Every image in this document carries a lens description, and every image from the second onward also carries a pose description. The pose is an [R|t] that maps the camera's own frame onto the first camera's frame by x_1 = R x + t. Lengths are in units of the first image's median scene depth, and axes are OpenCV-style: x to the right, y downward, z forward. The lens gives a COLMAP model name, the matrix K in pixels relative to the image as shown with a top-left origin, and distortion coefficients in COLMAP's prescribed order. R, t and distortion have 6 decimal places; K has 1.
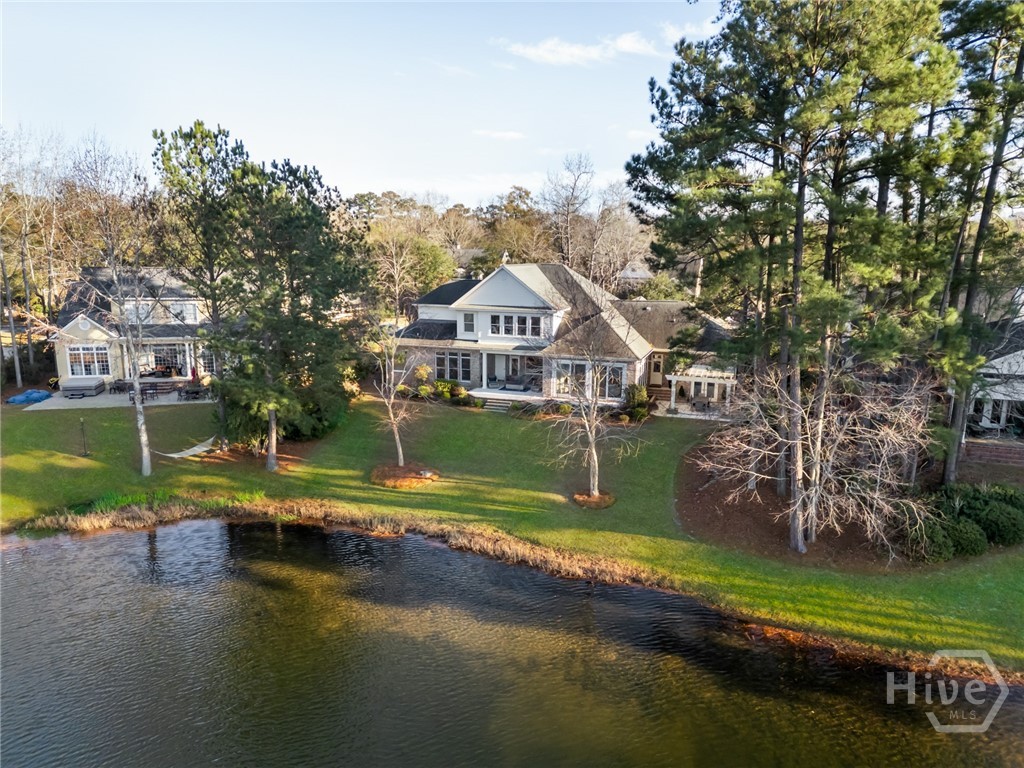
lens RADIAL K [[716.2, 0, 512.0], [0, 716.2, 384.0], [0, 0, 1]] dist [-0.001787, -0.004332]
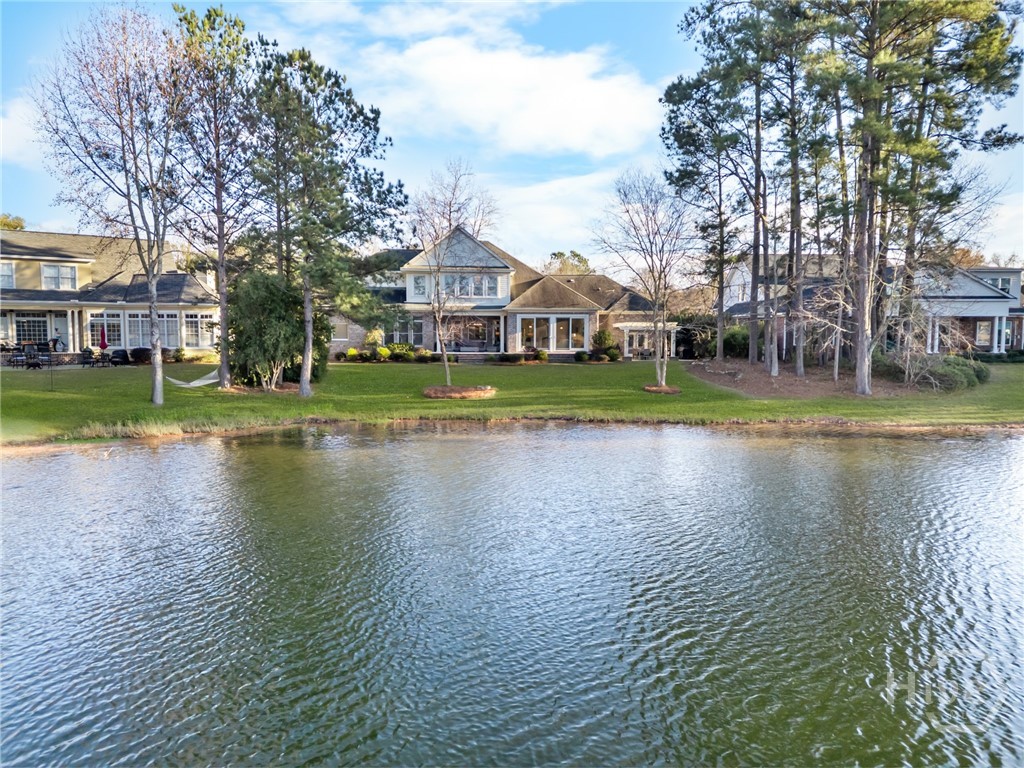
lens RADIAL K [[712.3, 0, 504.2], [0, 712.3, 382.8], [0, 0, 1]] dist [-0.000172, -0.001361]
pose [[0.923840, -0.025698, 0.381914, -0.471196], [0.070285, 0.992169, -0.103255, 0.223229], [-0.376270, 0.122234, 0.918412, 0.102377]]
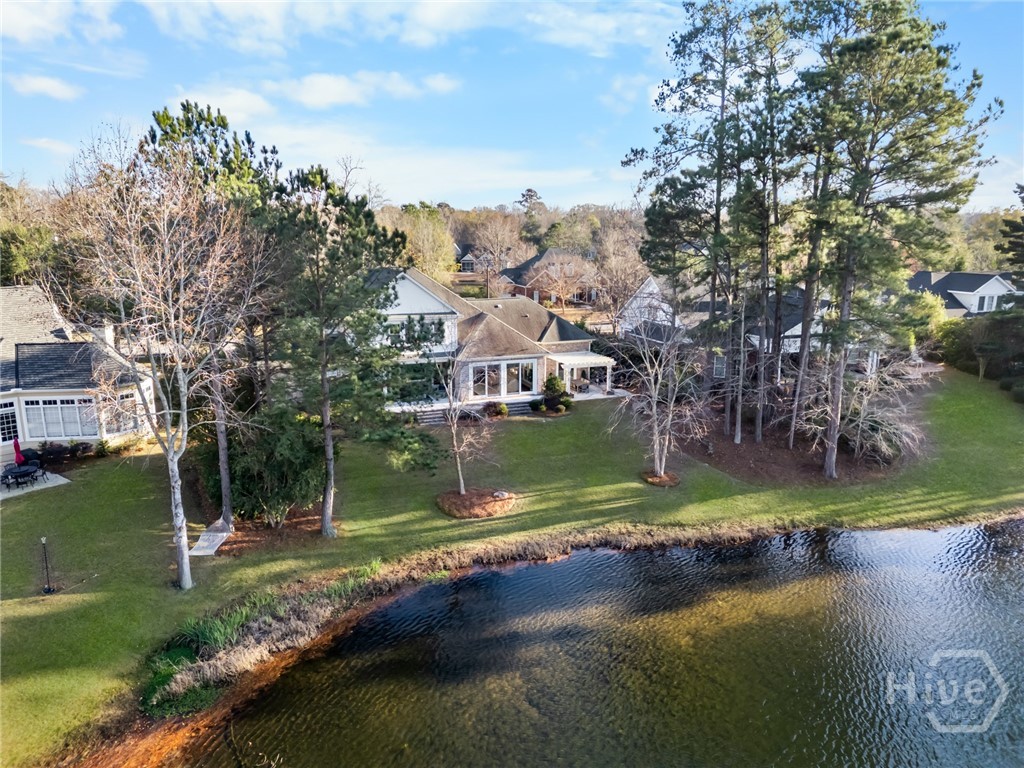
lens RADIAL K [[716.2, 0, 512.0], [0, 716.2, 384.0], [0, 0, 1]] dist [-0.001787, -0.004332]
pose [[0.770199, -0.136856, 0.622947, -0.704063], [0.120780, 0.990331, 0.068238, -0.089334], [-0.626263, 0.022683, 0.779282, 0.232140]]
